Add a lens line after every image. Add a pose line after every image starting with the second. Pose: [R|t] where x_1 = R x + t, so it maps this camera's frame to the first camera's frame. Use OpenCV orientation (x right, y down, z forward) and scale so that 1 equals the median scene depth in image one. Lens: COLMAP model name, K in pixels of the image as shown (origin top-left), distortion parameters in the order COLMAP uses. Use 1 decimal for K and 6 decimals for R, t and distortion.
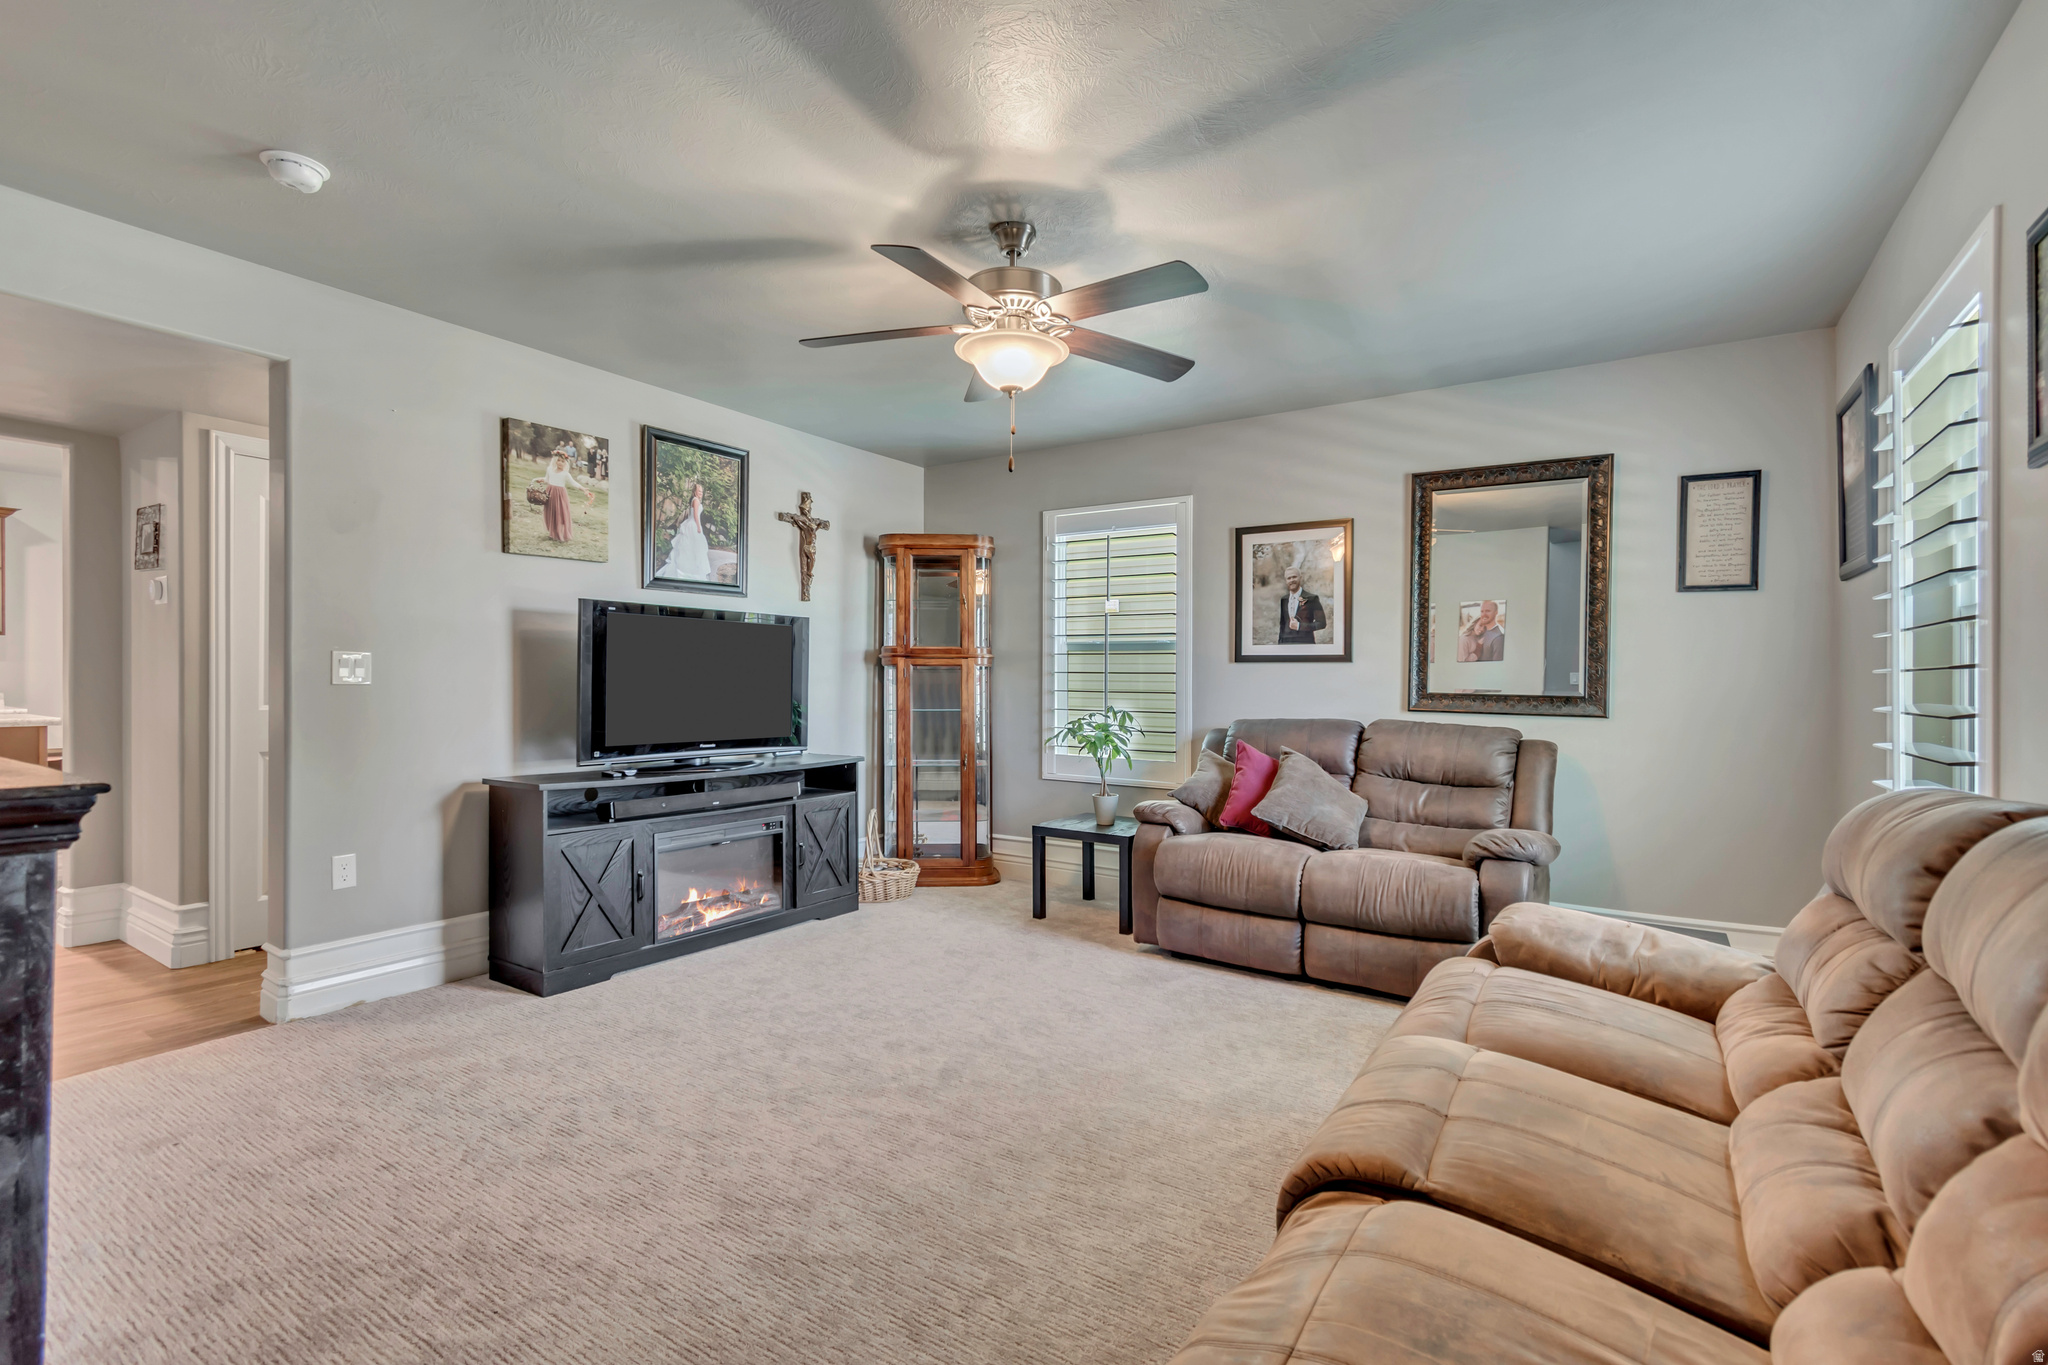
lens RADIAL K [[923.5, 0, 1023.5], [0, 923.5, 688.0], [0, 0, 1]] dist [0.001555, 0.000338]
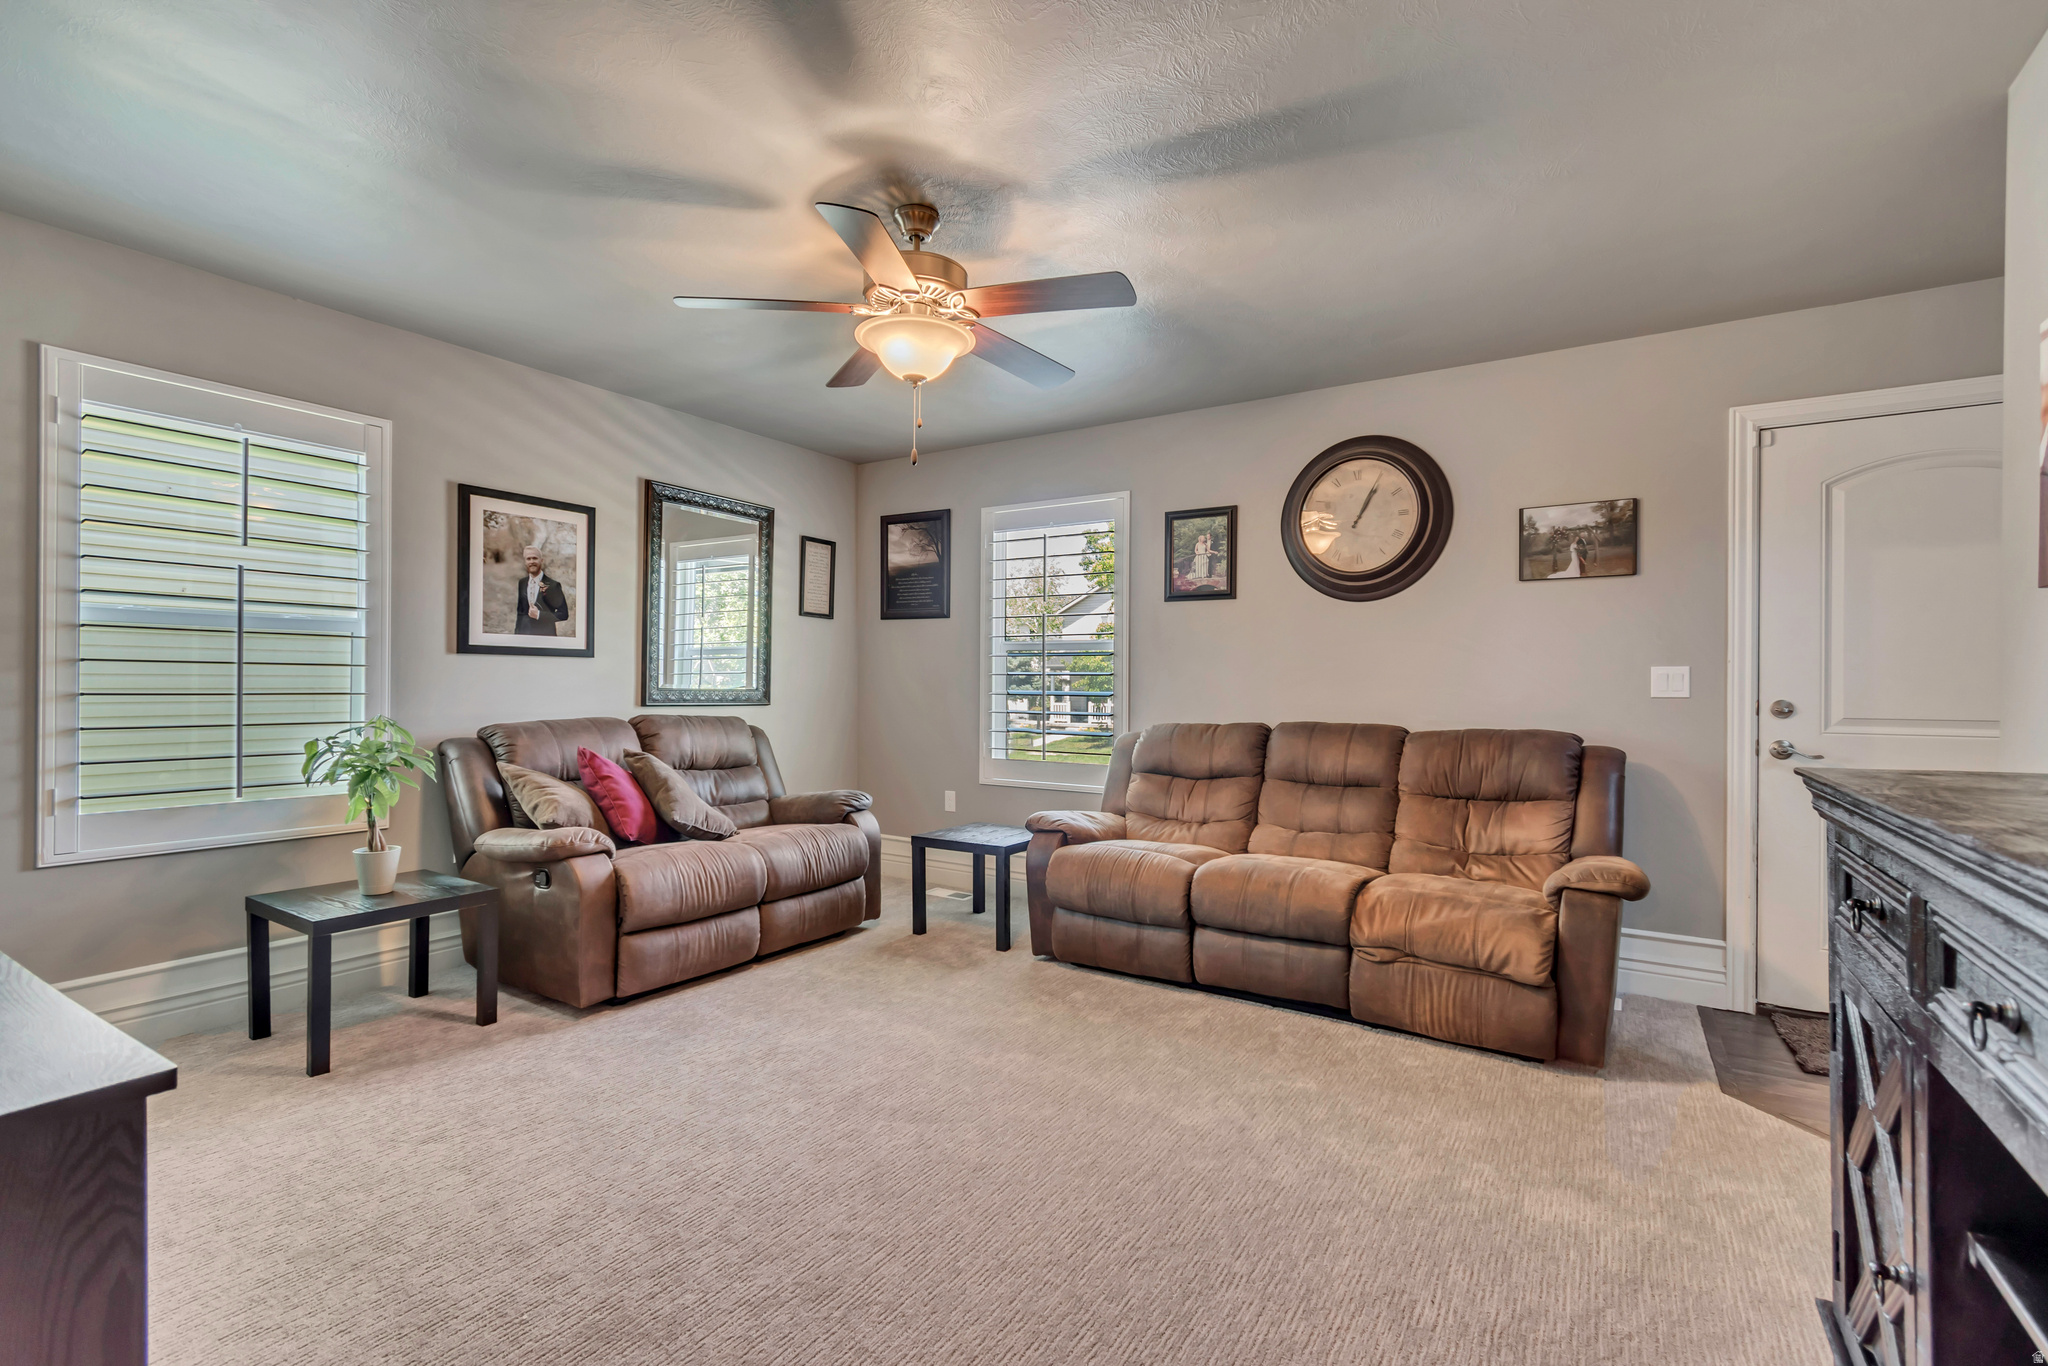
lens RADIAL K [[921.2, 0, 1027.0], [0, 921.2, 667.7], [0, 0, 1]] dist [0.001333, 0.000594]
pose [[-0.023877, 0.009405, 0.999671, -0.641307], [0.002160, 0.999954, -0.009356, -0.007671], [-0.999713, 0.001936, -0.023896, 0.599617]]
